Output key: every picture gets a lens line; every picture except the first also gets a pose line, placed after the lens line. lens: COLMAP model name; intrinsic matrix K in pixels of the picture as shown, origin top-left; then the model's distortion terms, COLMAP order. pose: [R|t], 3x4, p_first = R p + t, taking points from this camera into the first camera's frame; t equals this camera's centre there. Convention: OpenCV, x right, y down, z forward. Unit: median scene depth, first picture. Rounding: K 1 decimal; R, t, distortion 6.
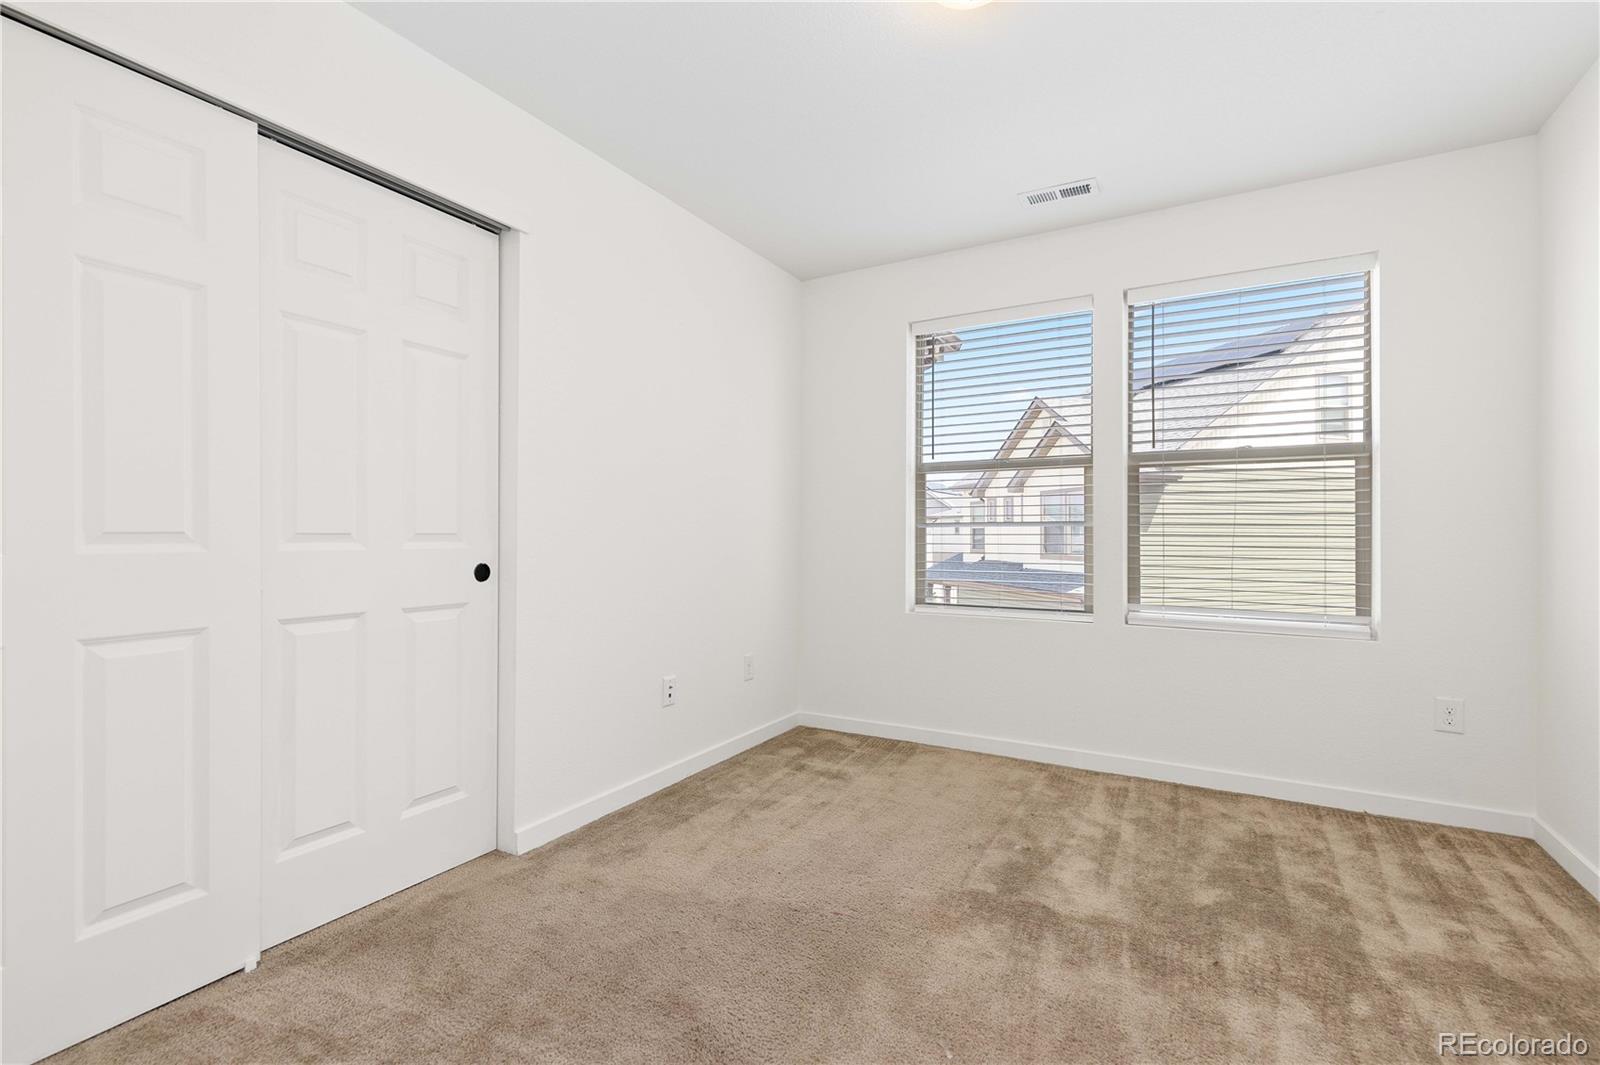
lens RADIAL K [[725.6, 0, 795.5], [0, 725.6, 535.9], [0, 0, 1]] dist [0.000851, 0.000314]
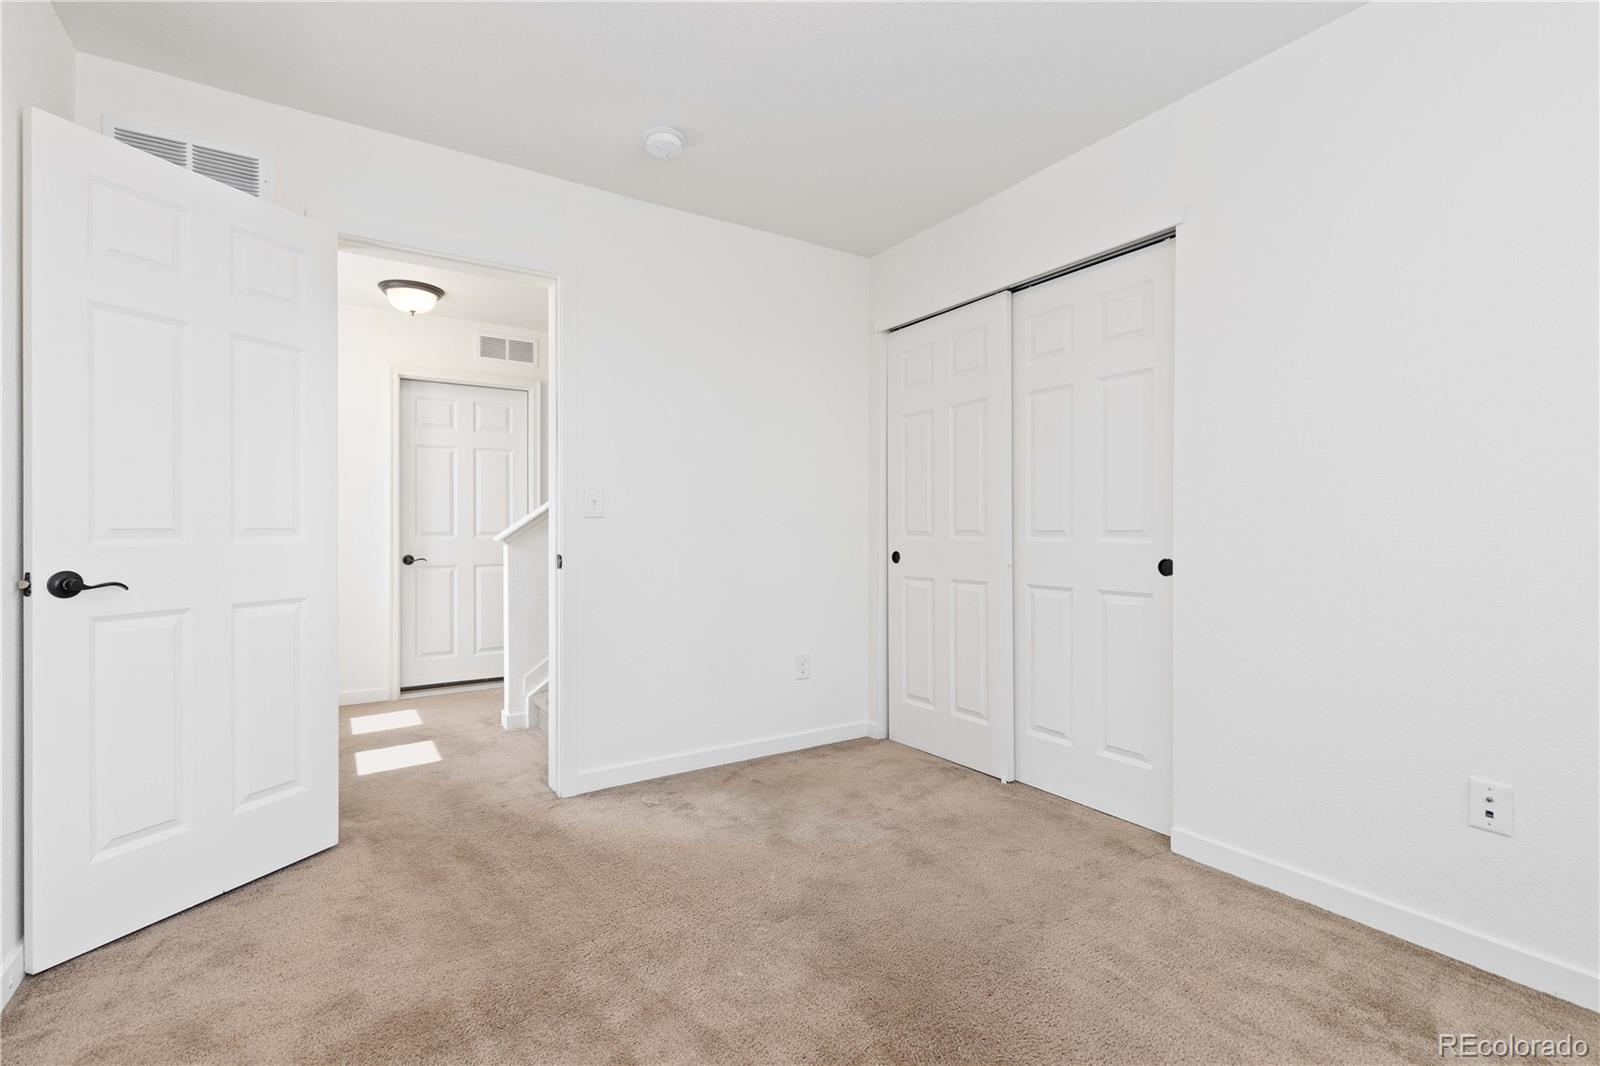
lens RADIAL K [[725.6, 0, 795.5], [0, 725.6, 536.4], [0, 0, 1]] dist [0.000851, 0.000314]
pose [[-0.458000, 0.005207, -0.888937, 0.834443], [-0.000457, 0.999981, 0.006093, -0.000928], [0.888952, 0.003197, -0.457989, 1.113906]]
